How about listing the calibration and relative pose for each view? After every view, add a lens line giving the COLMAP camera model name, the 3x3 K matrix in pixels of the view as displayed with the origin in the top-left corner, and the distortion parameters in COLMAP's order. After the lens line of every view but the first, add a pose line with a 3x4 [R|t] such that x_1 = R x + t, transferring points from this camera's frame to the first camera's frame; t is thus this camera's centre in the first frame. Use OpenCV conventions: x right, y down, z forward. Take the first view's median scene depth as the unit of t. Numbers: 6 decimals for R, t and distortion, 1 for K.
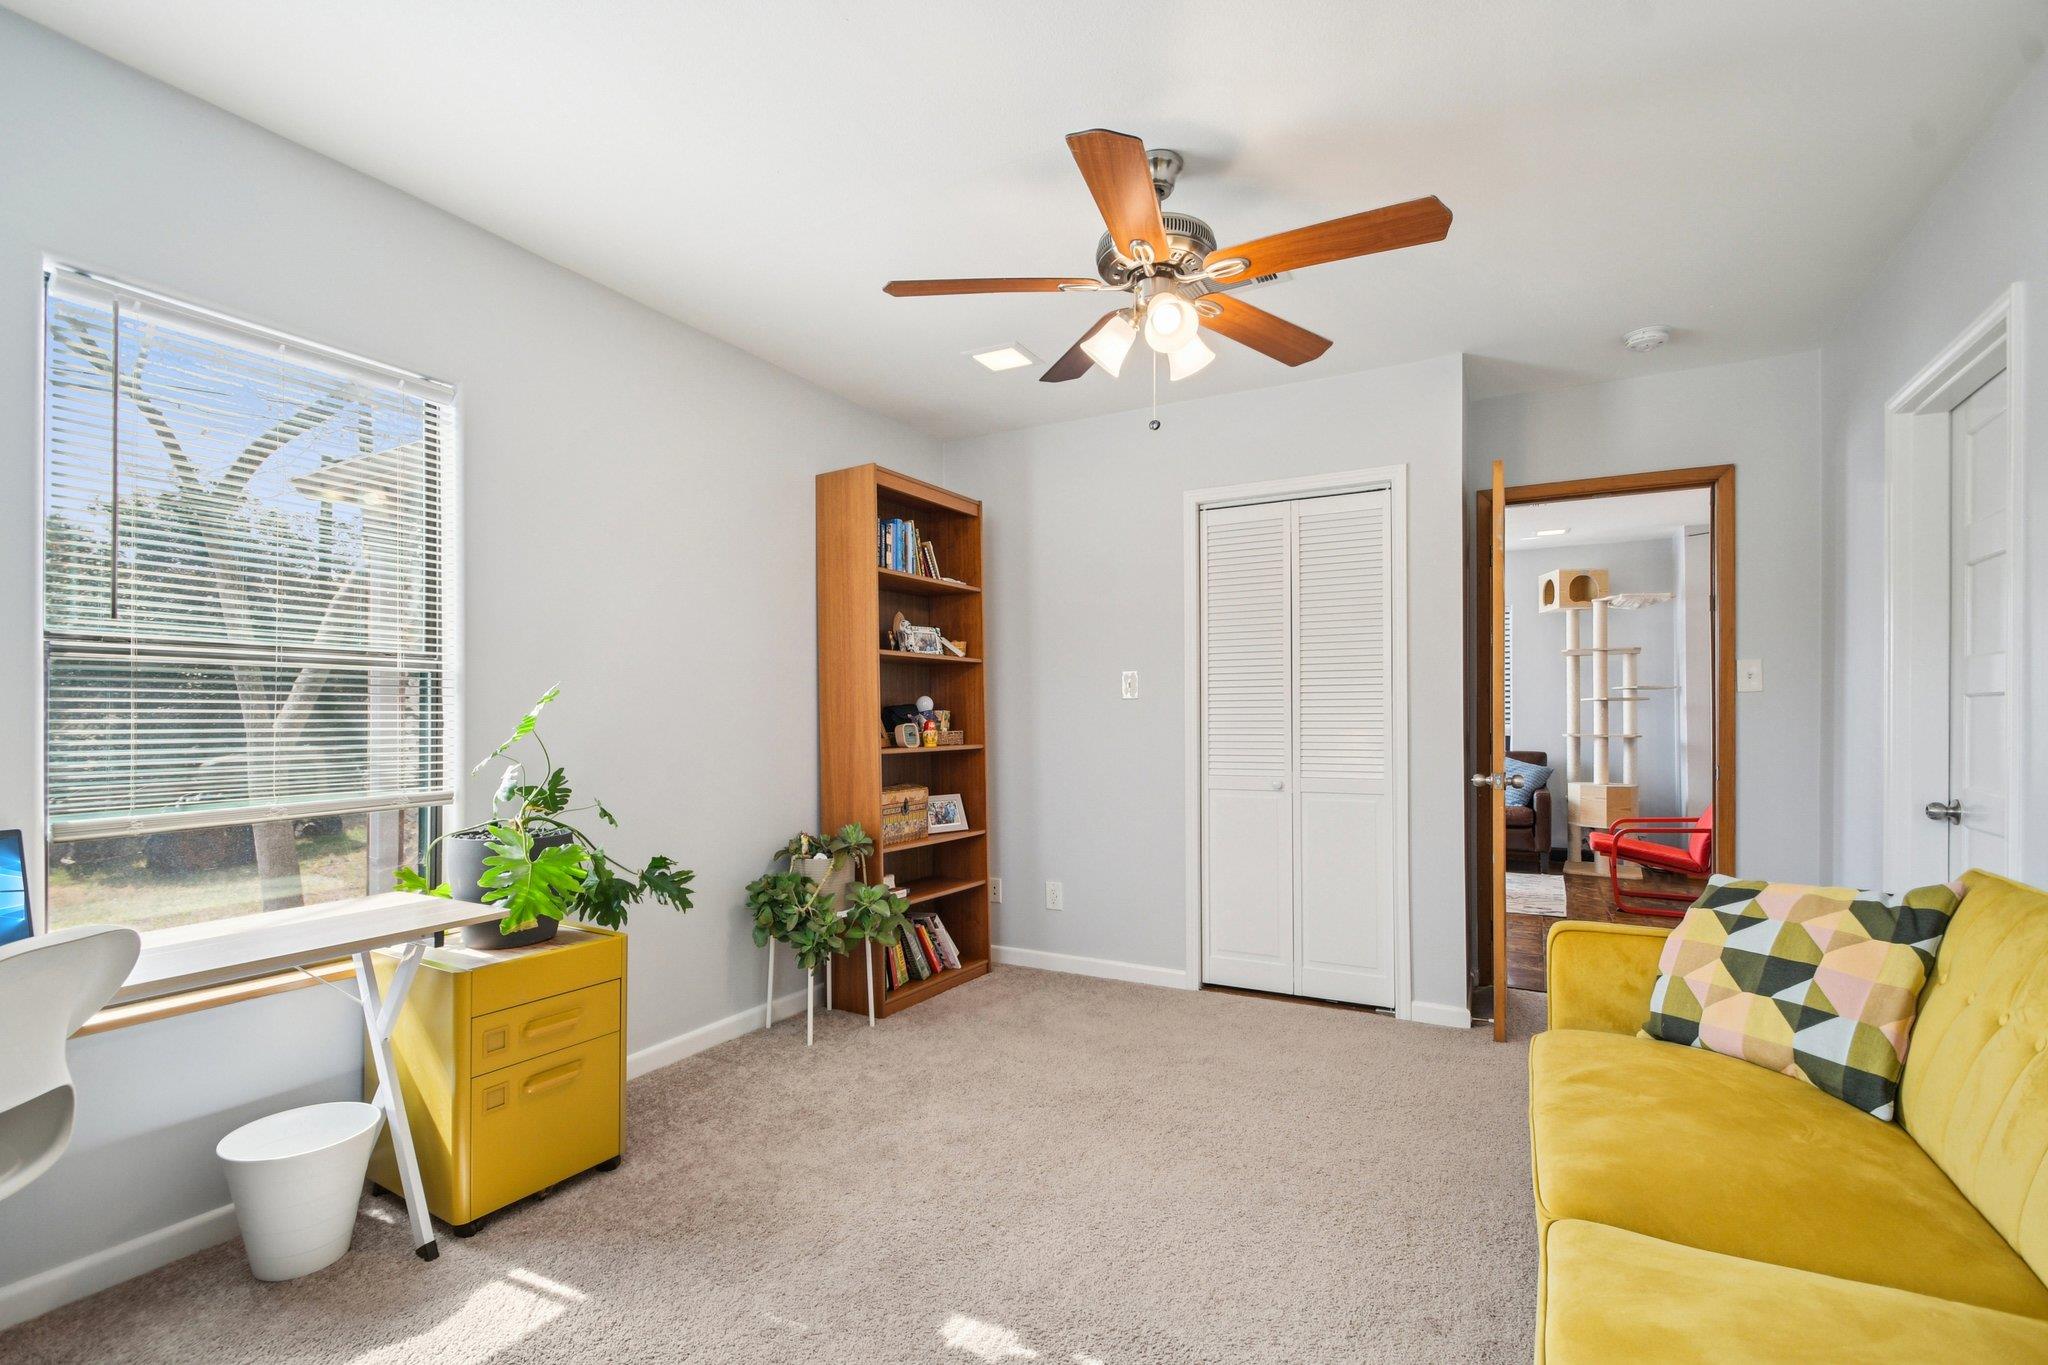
lens RADIAL K [[912.3, 0, 1028.1], [0, 912.3, 717.7], [0, 0, 1]] dist [0.015862, -0.017711]
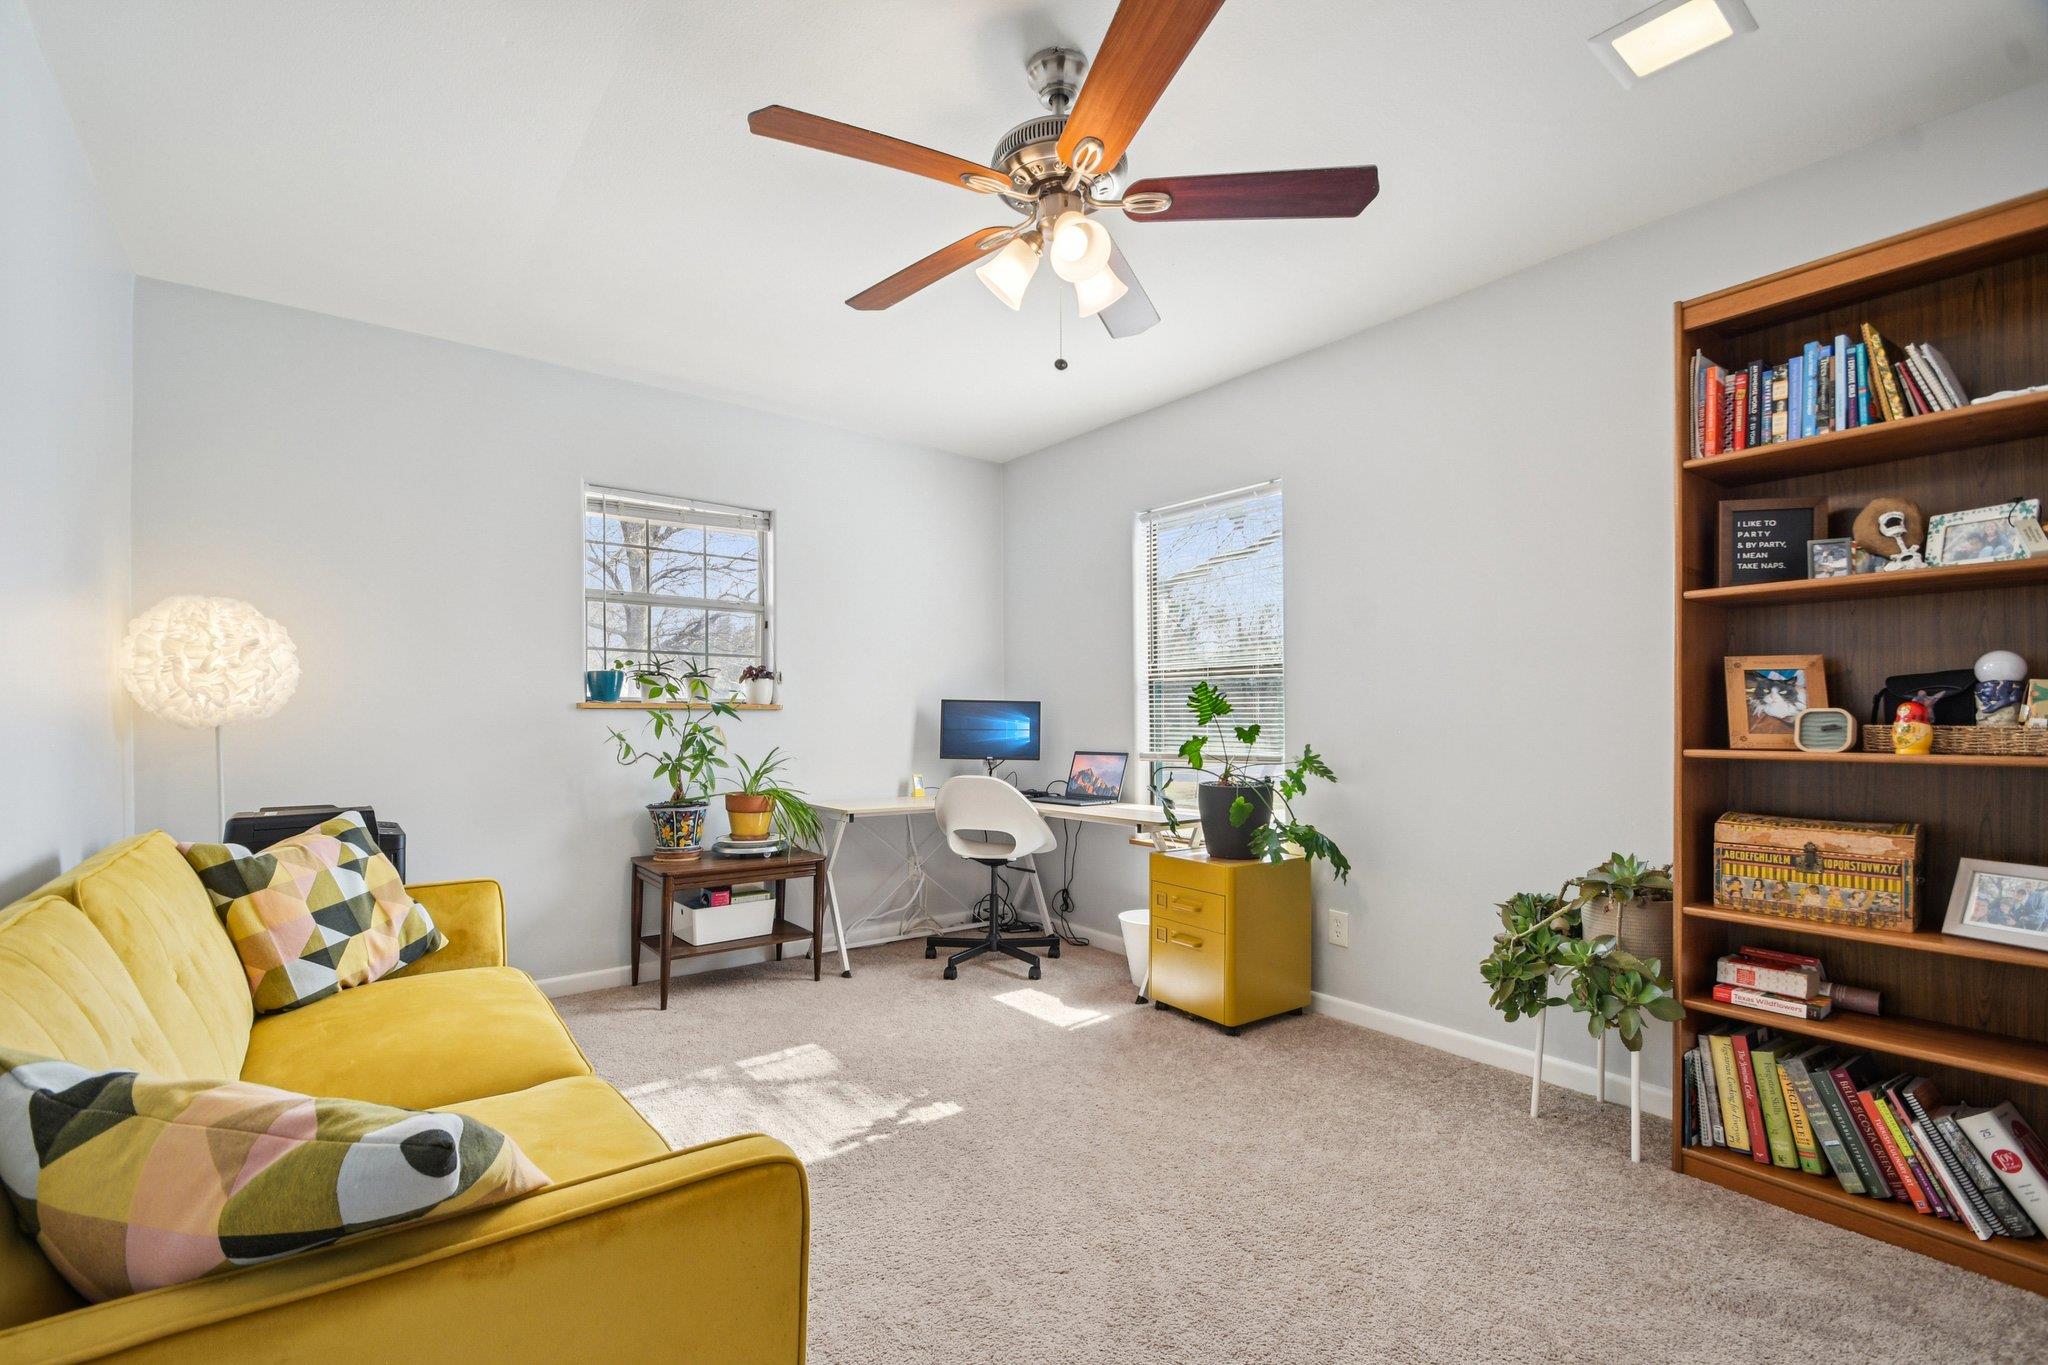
lens RADIAL K [[912.3, 0, 1028.1], [0, 912.3, 717.7], [0, 0, 1]] dist [0.015862, -0.017711]
pose [[-0.400776, 0.007191, -0.916148, 0.577425], [0.007187, 0.999963, 0.004705, 0.005821], [0.916148, -0.004699, -0.400813, 0.803085]]
